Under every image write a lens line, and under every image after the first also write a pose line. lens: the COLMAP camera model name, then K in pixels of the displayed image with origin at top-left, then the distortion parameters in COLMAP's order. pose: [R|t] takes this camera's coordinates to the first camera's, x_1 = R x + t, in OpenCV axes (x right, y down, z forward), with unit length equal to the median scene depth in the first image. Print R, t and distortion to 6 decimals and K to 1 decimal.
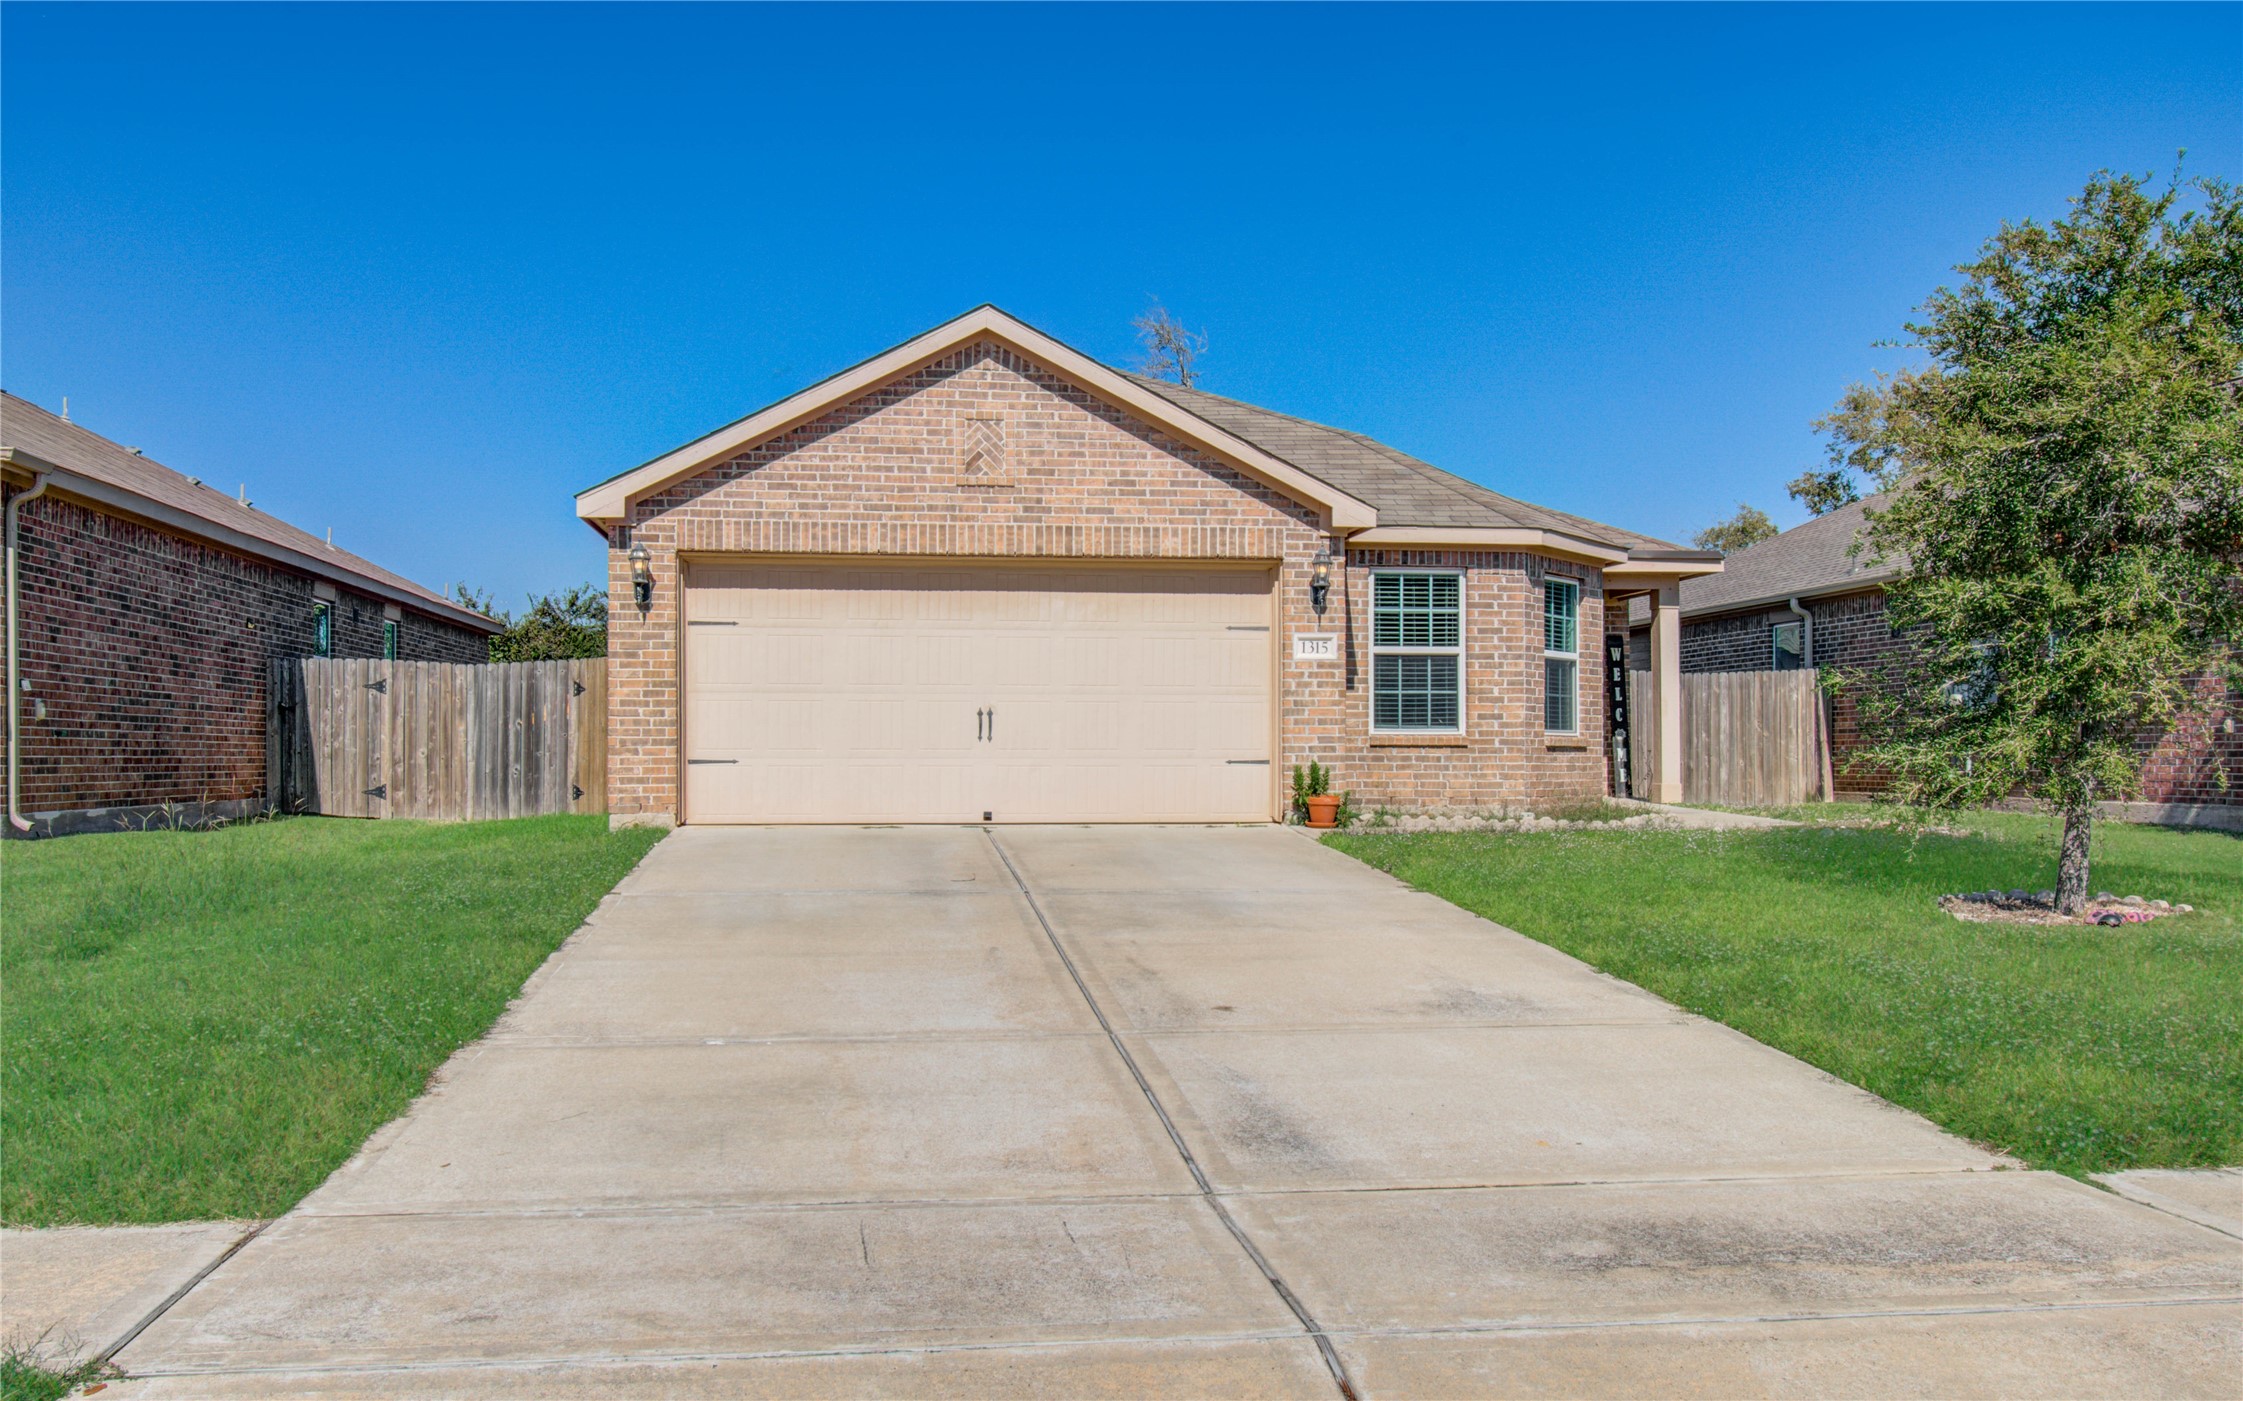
lens RADIAL K [[2012.5, 0, 1121.5], [0, 2012.5, 700.5], [0, 0, 1]] dist [-0.003032, -0.008529]
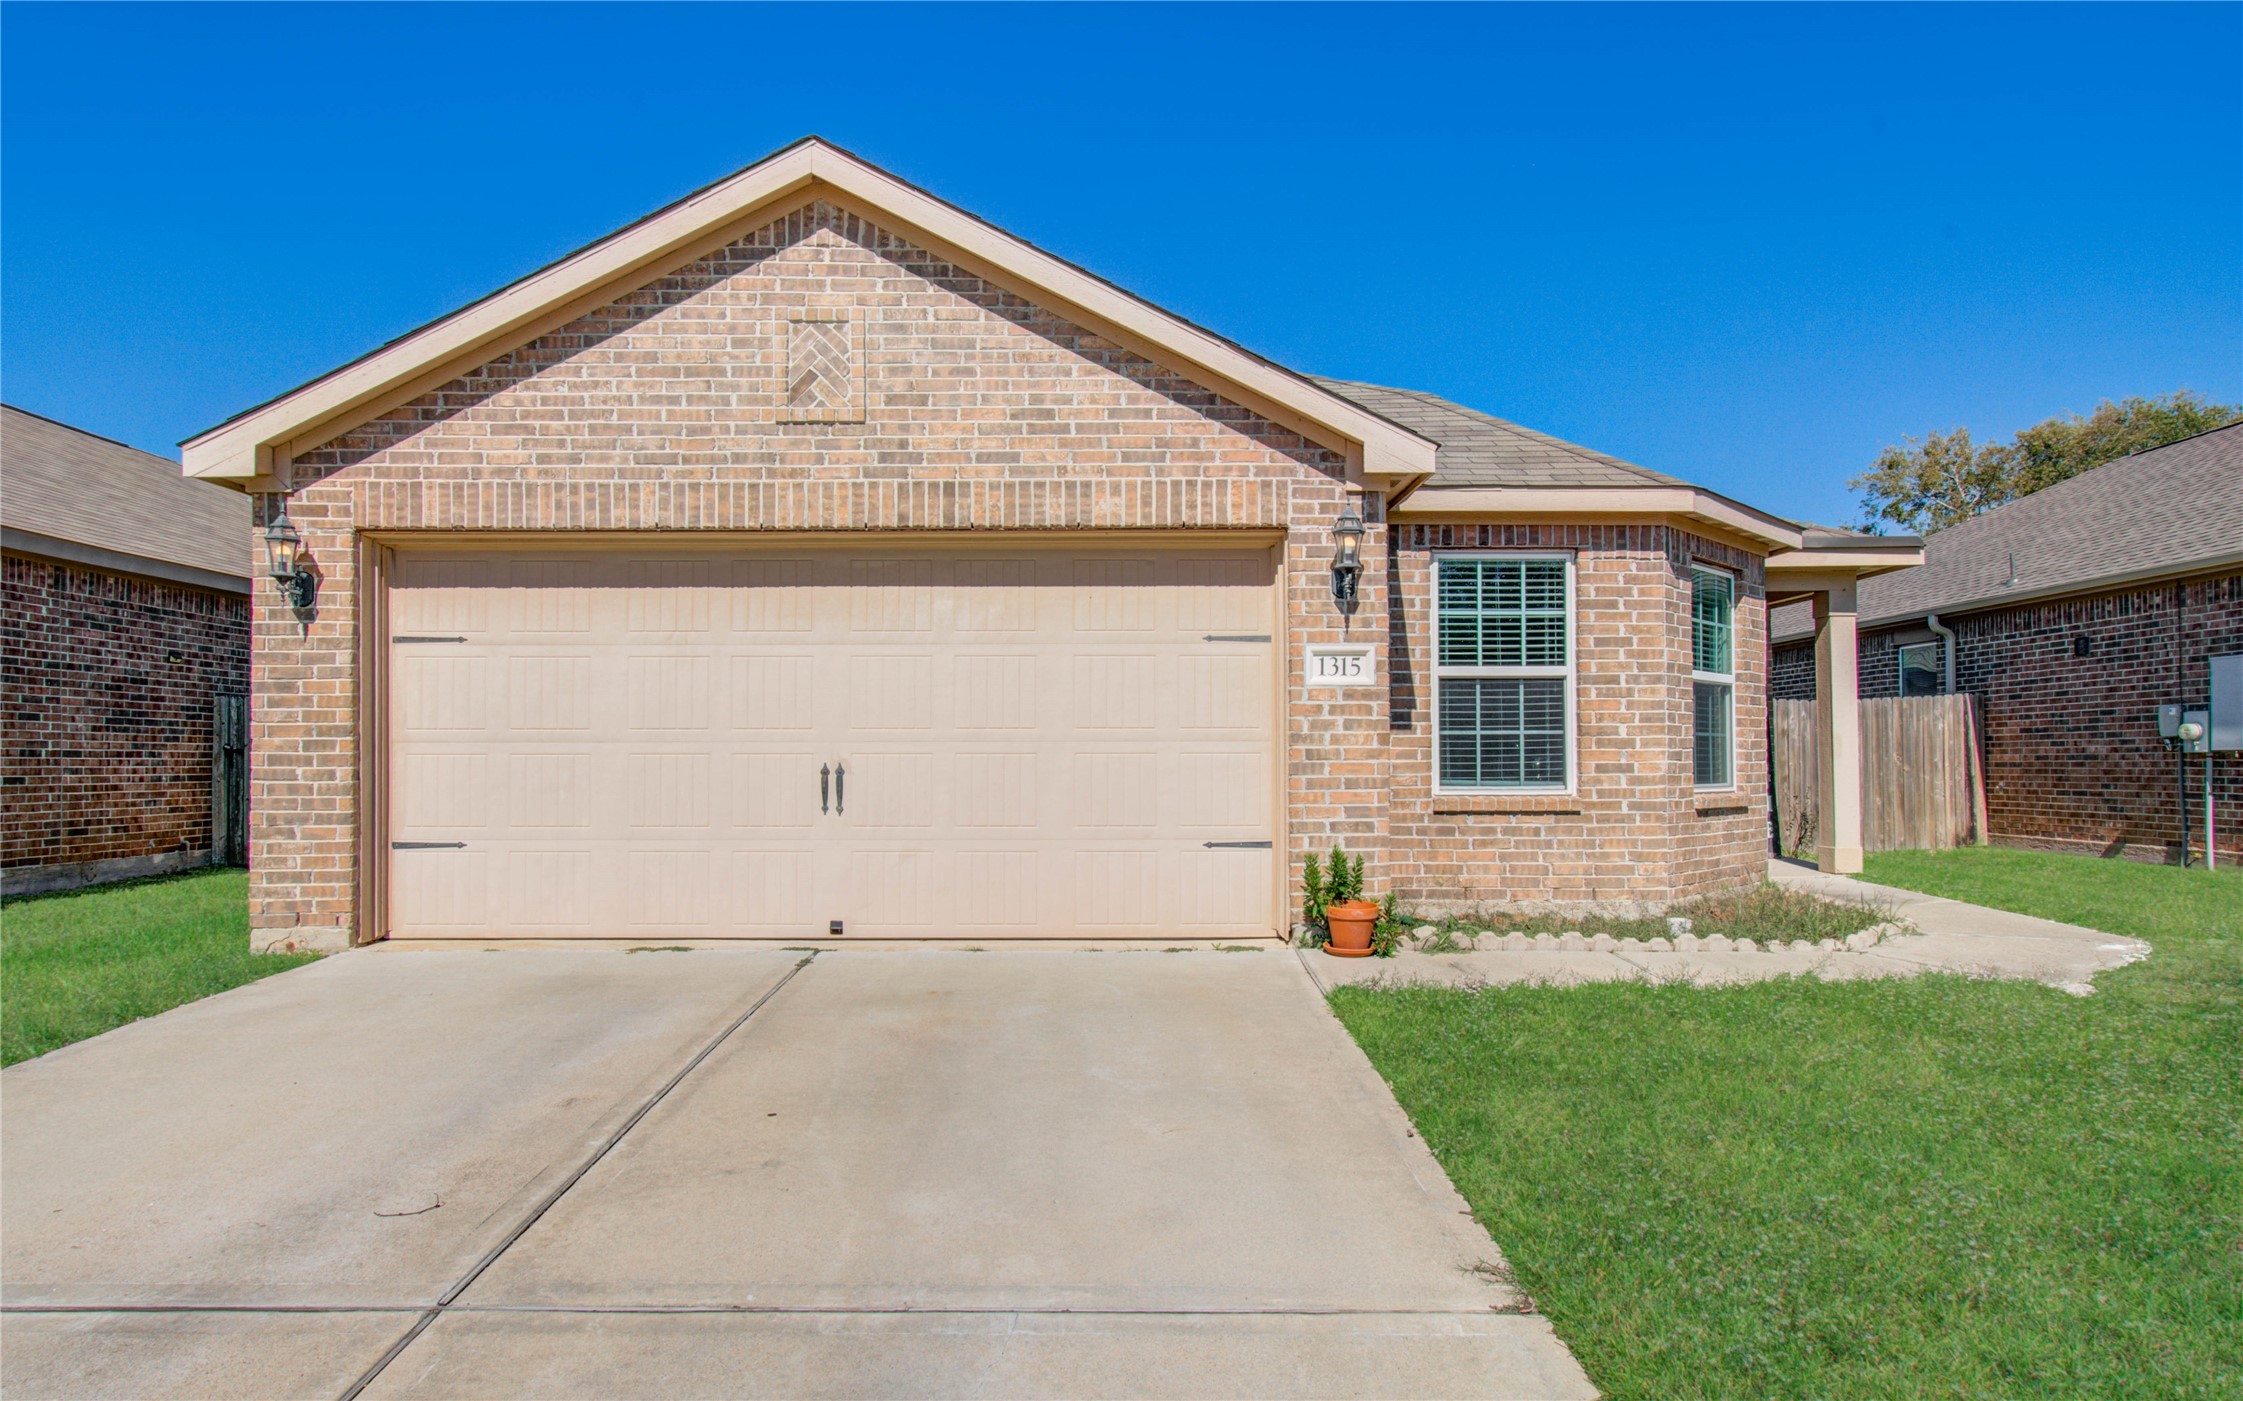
lens RADIAL K [[1389.8, 0, 1120.4], [0, 1389.8, 714.5], [0, 0, 1]] dist [-0.022924, 0.004053]
pose [[0.992492, -0.006336, -0.122145, 0.081246], [0.005797, 0.999972, -0.004768, -0.009554], [0.122172, 0.004025, 0.992501, 0.558030]]
